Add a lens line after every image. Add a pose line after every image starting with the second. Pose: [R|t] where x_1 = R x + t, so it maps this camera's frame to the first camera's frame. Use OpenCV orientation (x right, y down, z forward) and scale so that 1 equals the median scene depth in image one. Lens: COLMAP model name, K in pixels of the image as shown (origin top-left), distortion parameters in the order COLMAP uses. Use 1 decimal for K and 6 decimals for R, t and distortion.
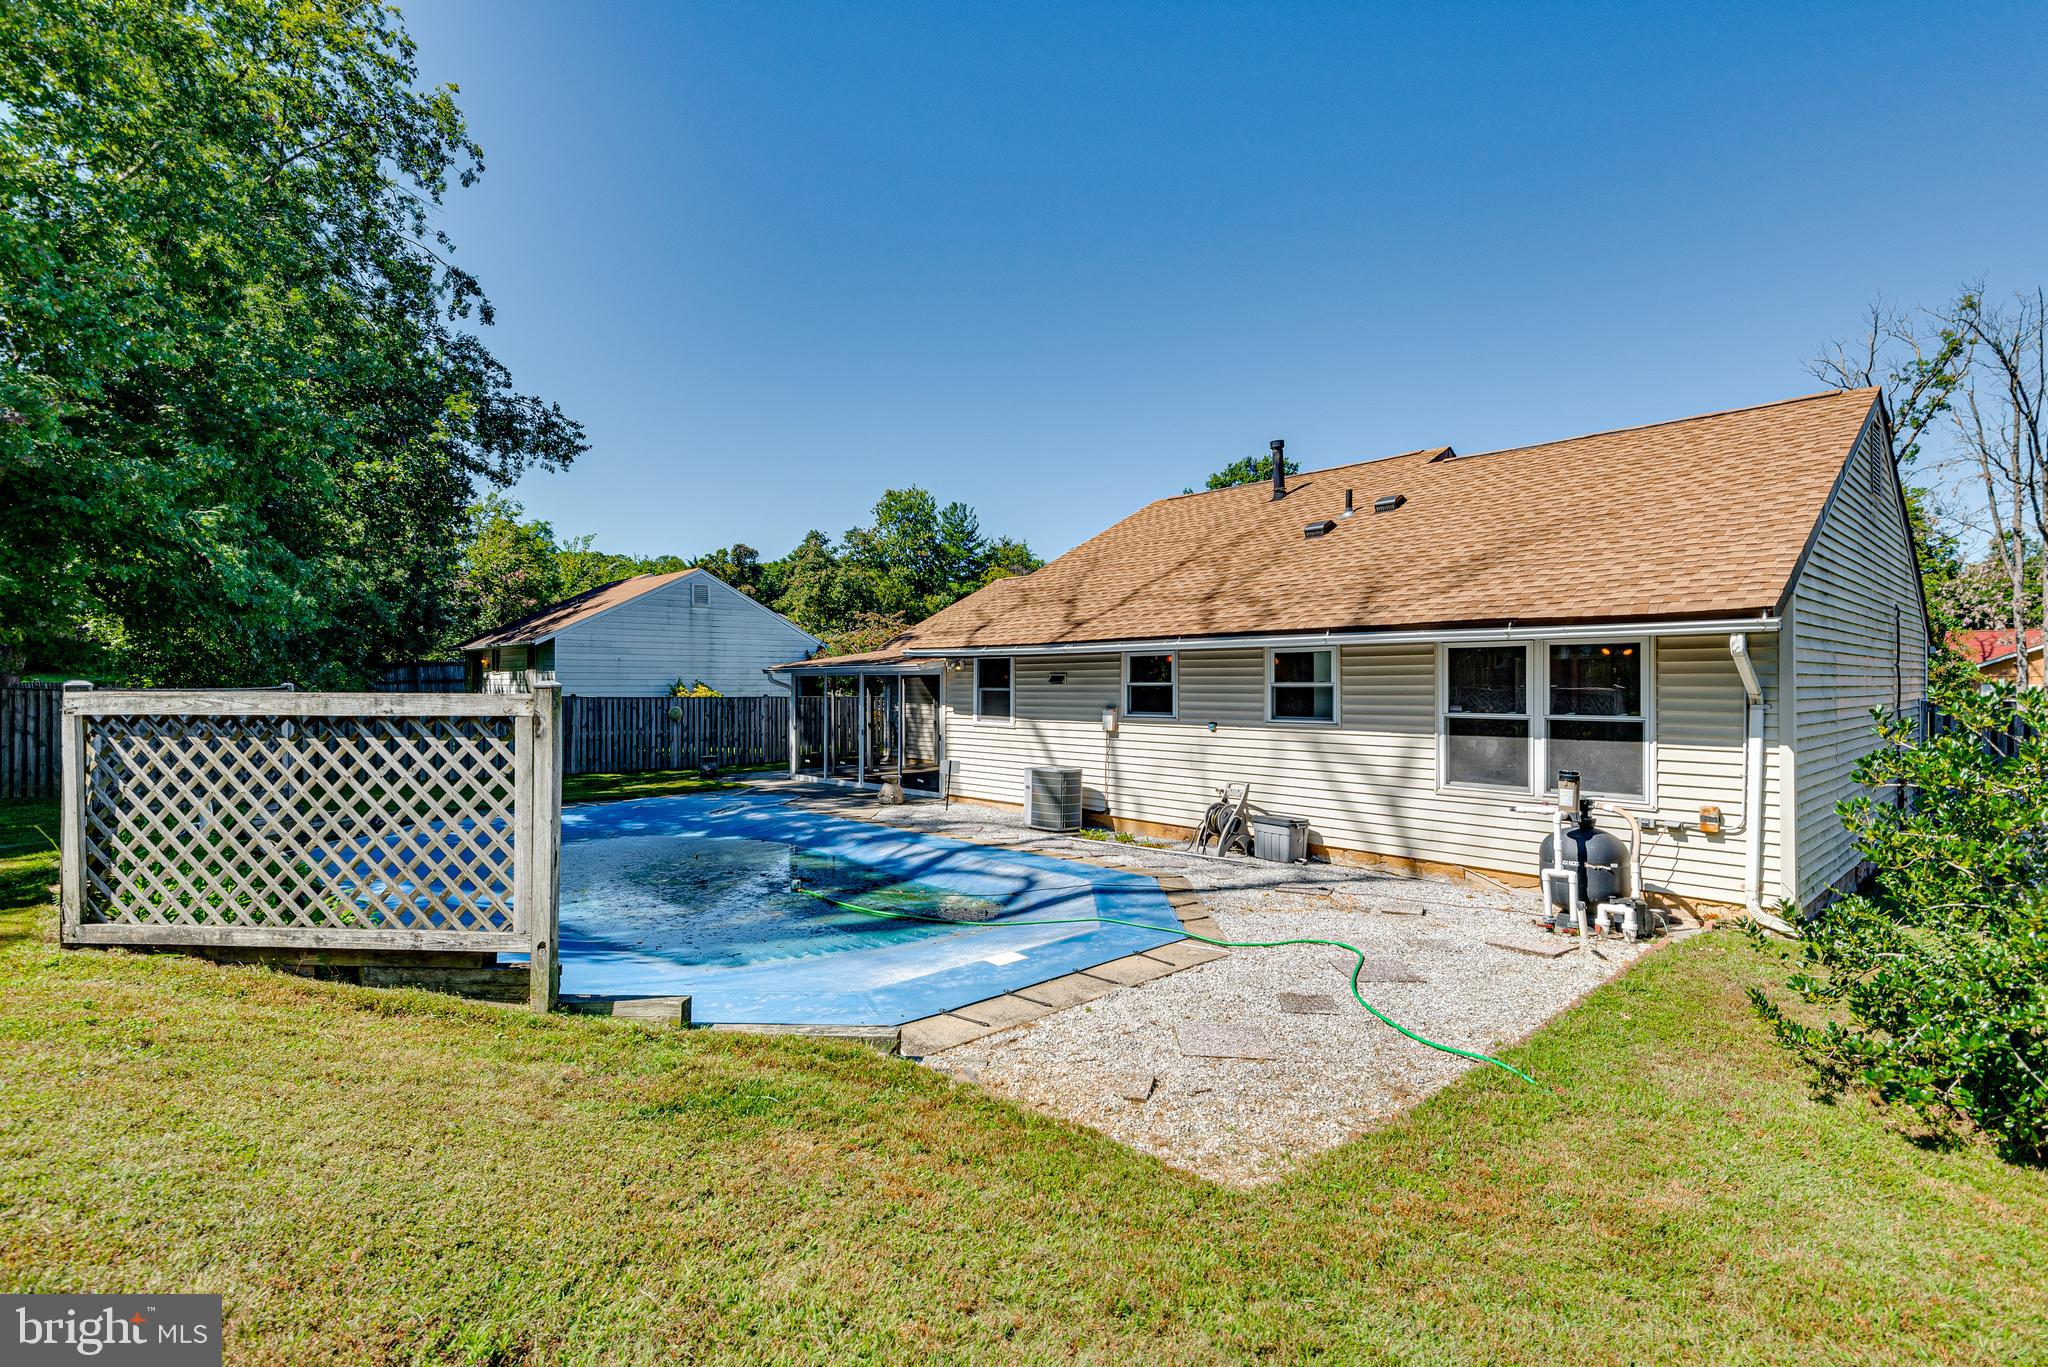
lens RADIAL K [[958.8, 0, 1023.8], [0, 958.8, 688.7], [0, 0, 1]] dist [0.003218, -0.000060]
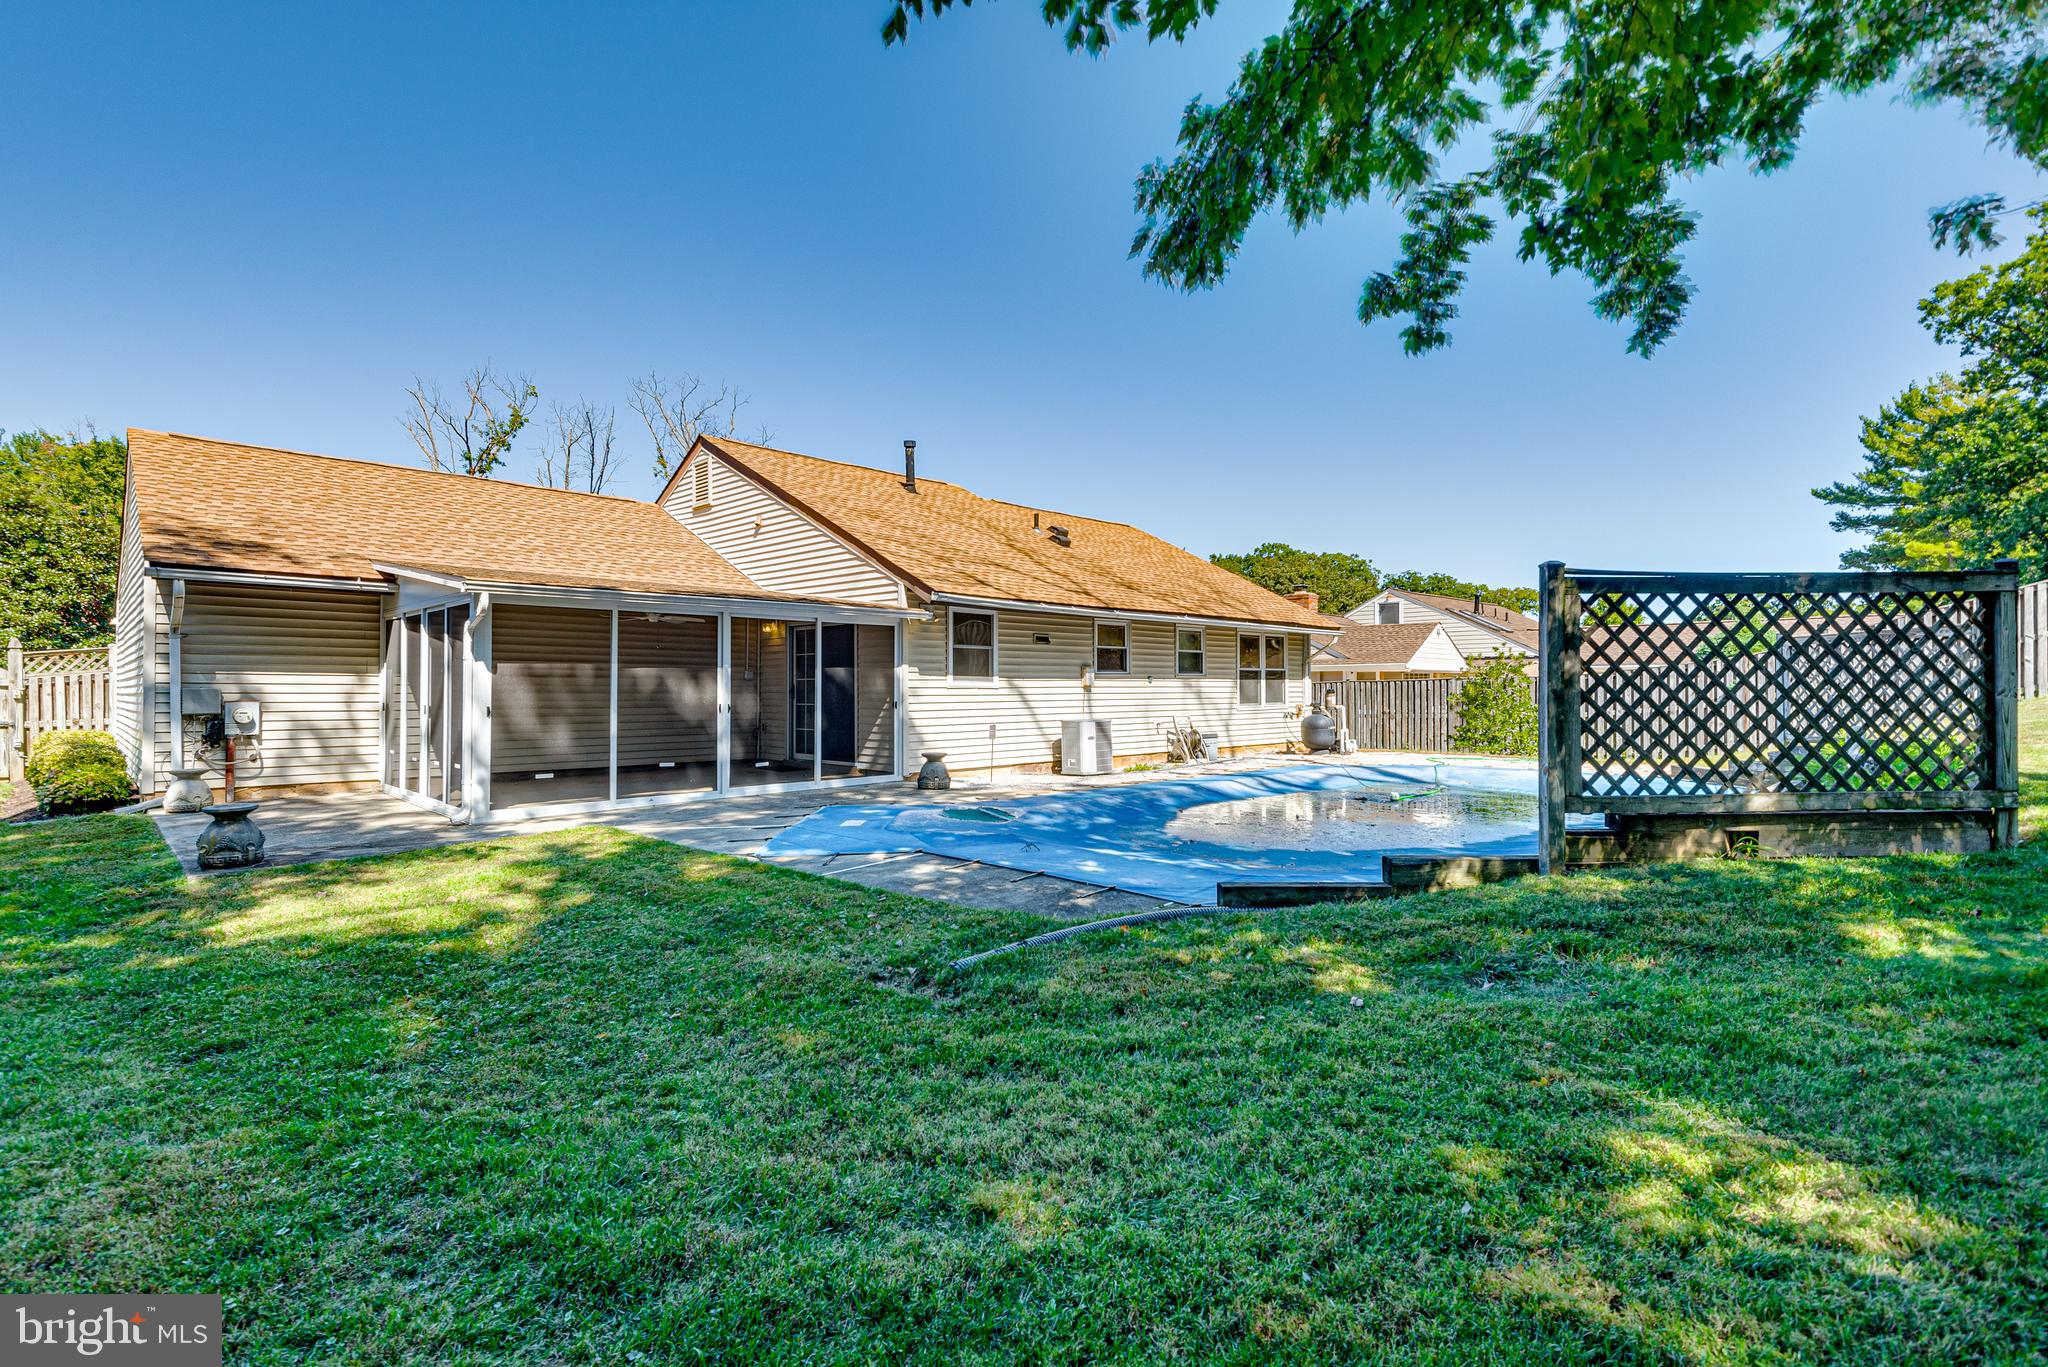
lens RADIAL K [[958.8, 0, 1027.1], [0, 958.8, 674.8], [0, 0, 1]] dist [0.003218, -0.000060]
pose [[-0.044457, -0.002078, 0.999009, -1.077874], [-0.006148, 0.999979, 0.001807, 0.029117], [-0.998992, -0.006061, -0.044469, 1.139305]]
